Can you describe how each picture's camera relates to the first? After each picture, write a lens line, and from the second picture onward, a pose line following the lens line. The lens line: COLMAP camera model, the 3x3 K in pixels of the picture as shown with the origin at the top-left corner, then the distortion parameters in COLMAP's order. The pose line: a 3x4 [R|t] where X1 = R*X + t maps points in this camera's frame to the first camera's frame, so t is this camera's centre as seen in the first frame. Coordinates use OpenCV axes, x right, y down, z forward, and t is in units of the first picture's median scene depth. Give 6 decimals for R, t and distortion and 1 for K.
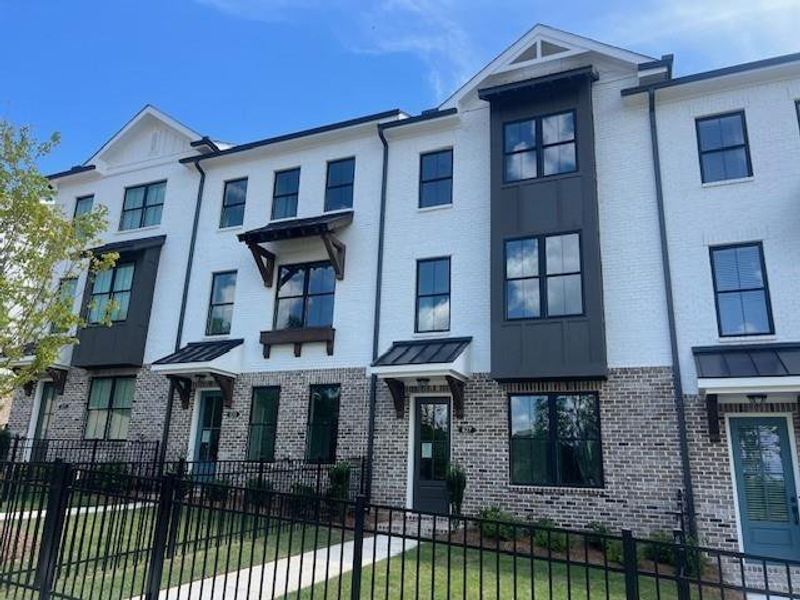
lens RADIAL K [[585.4, 0, 412.5], [0, 585.4, 300.3], [0, 0, 1]] dist [0.032062, -0.031255]
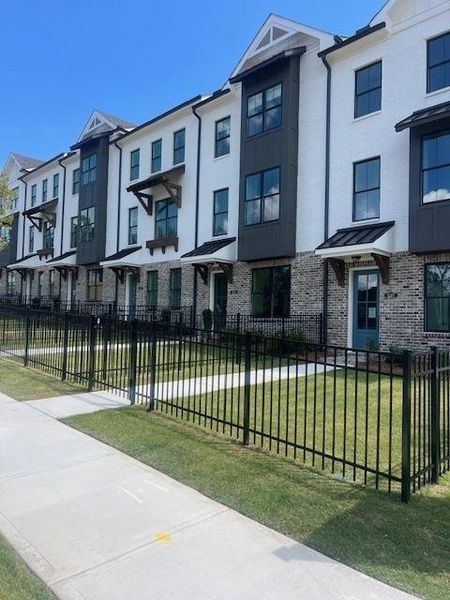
lens RADIAL K [[452.0, 0, 227.5], [0, 452.0, 305.0], [0, 0, 1]] dist [0.020020, -0.023207]
pose [[0.921156, -0.020921, -0.388632, 0.450235], [0.110225, 0.971694, 0.208952, -0.016937], [0.373260, -0.235315, 0.897387, -0.181629]]
